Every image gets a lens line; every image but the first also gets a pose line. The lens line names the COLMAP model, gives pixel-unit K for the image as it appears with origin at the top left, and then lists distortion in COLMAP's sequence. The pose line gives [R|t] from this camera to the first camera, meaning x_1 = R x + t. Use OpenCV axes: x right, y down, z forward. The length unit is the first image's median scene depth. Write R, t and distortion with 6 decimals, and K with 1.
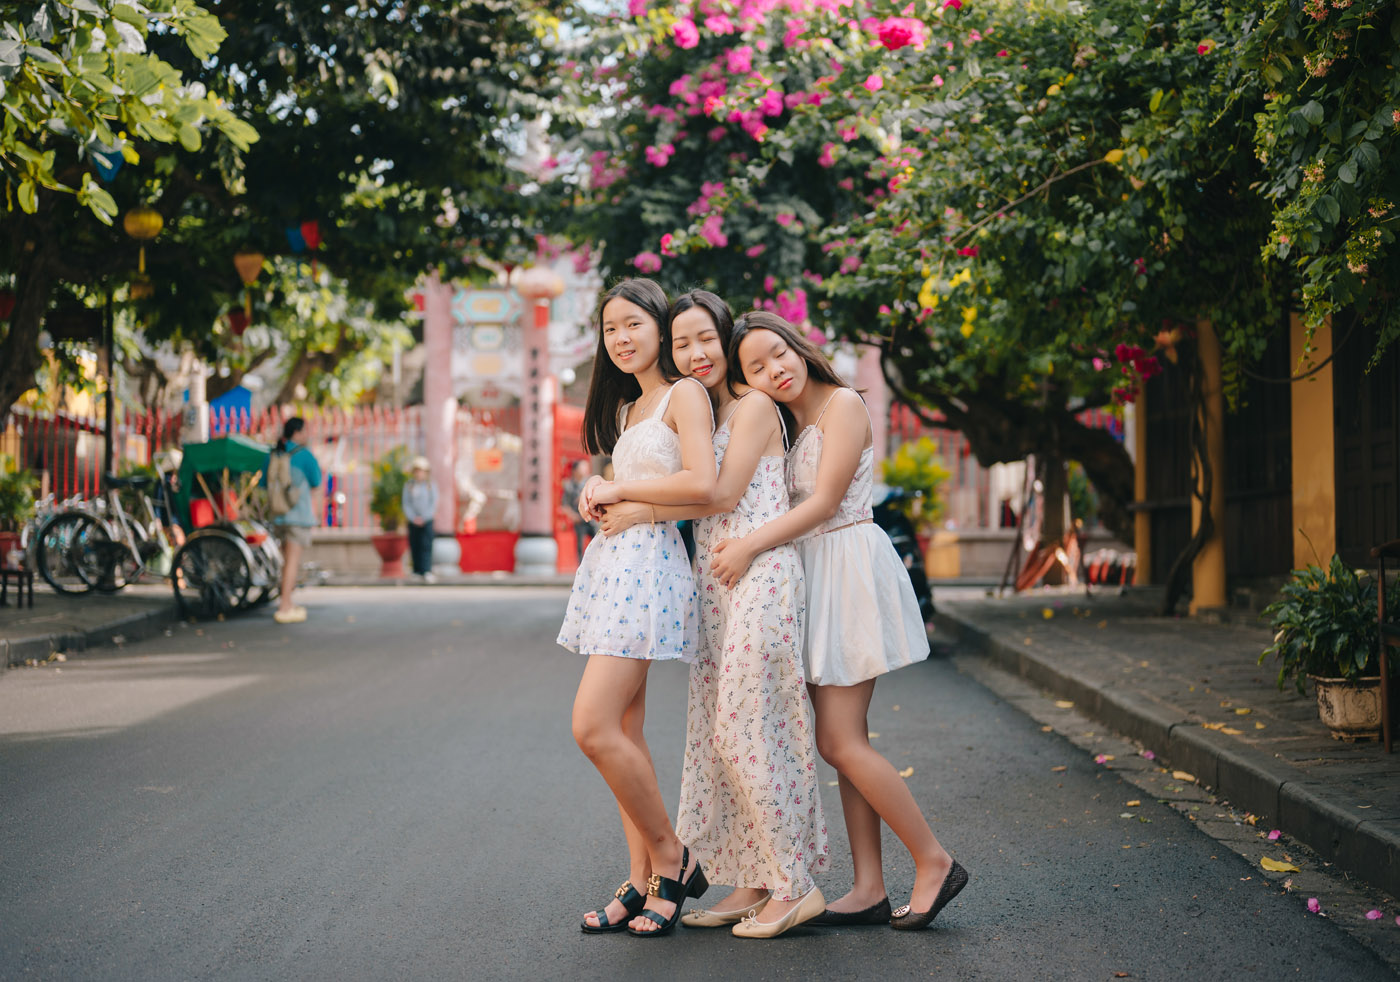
lens RADIAL K [[2098.8, 0, 658.1], [0, 2098.8, 489.2], [0, 0, 1]] dist [0.488019, -1.875507]
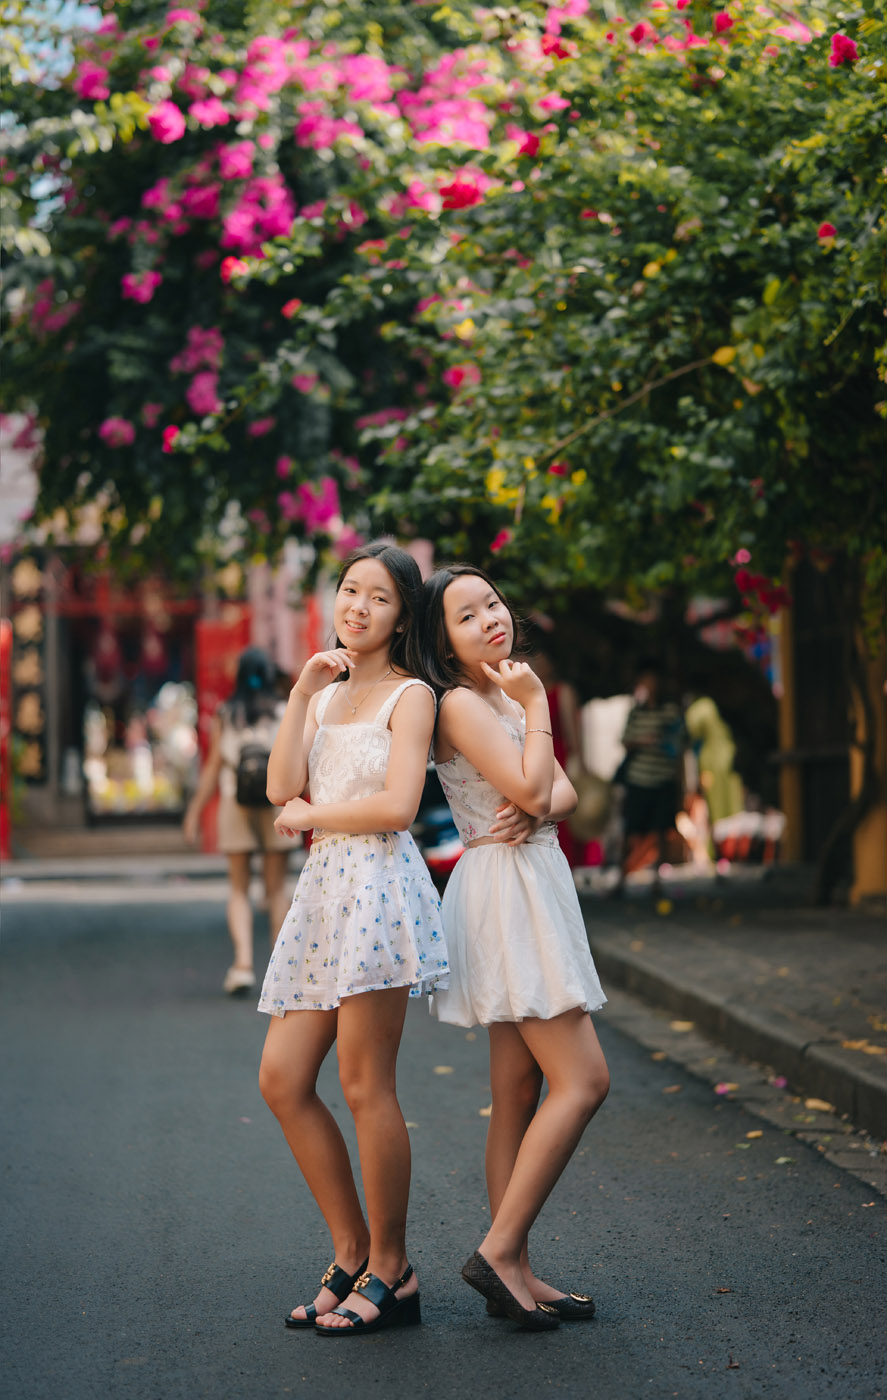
lens RADIAL K [[3527.0, 0, 443.5], [0, 3527.0, 700.0], [0, 0, 1]] dist [0.584409, -0.151083]
pose [[0.993326, -0.013583, 0.114537, -0.052083], [0.013711, 0.999906, -0.000324, -0.022808], [-0.114521, 0.001892, 0.993419, -0.336587]]
